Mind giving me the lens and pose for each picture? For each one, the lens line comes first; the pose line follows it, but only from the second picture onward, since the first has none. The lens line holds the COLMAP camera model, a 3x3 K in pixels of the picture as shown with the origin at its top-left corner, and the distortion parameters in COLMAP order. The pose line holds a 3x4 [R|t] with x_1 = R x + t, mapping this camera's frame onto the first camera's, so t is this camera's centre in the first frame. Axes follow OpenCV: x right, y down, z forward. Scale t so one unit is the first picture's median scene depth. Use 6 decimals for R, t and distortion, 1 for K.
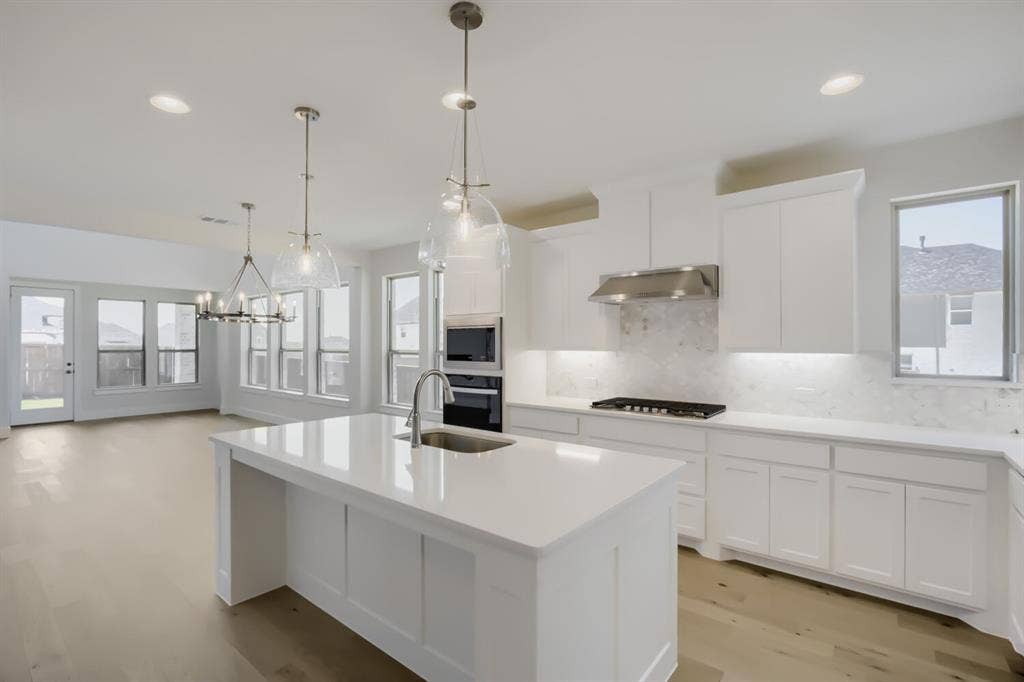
lens RADIAL K [[466.8, 0, 515.2], [0, 466.8, 340.2], [0, 0, 1]] dist [0.001442, -0.000040]
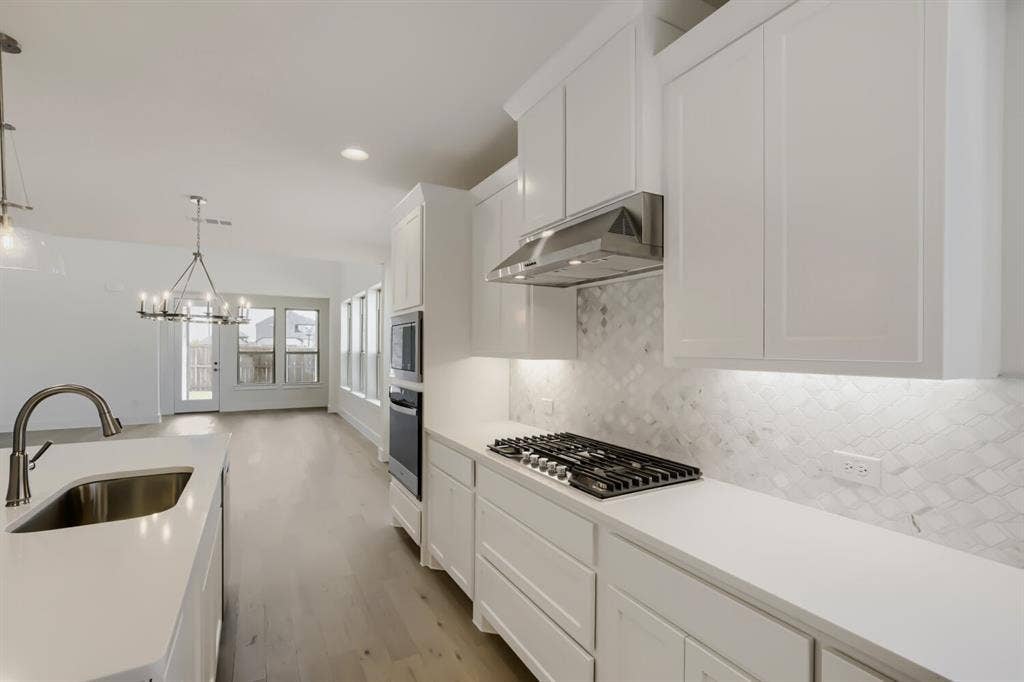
lens RADIAL K [[466.8, 0, 512.8], [0, 466.8, 346.2], [0, 0, 1]] dist [0.001442, -0.000040]
pose [[0.930237, 0.005606, -0.366917, 0.365384], [-0.004835, 0.999984, 0.003020, 0.002952], [0.366928, -0.001035, 0.930249, 0.363472]]
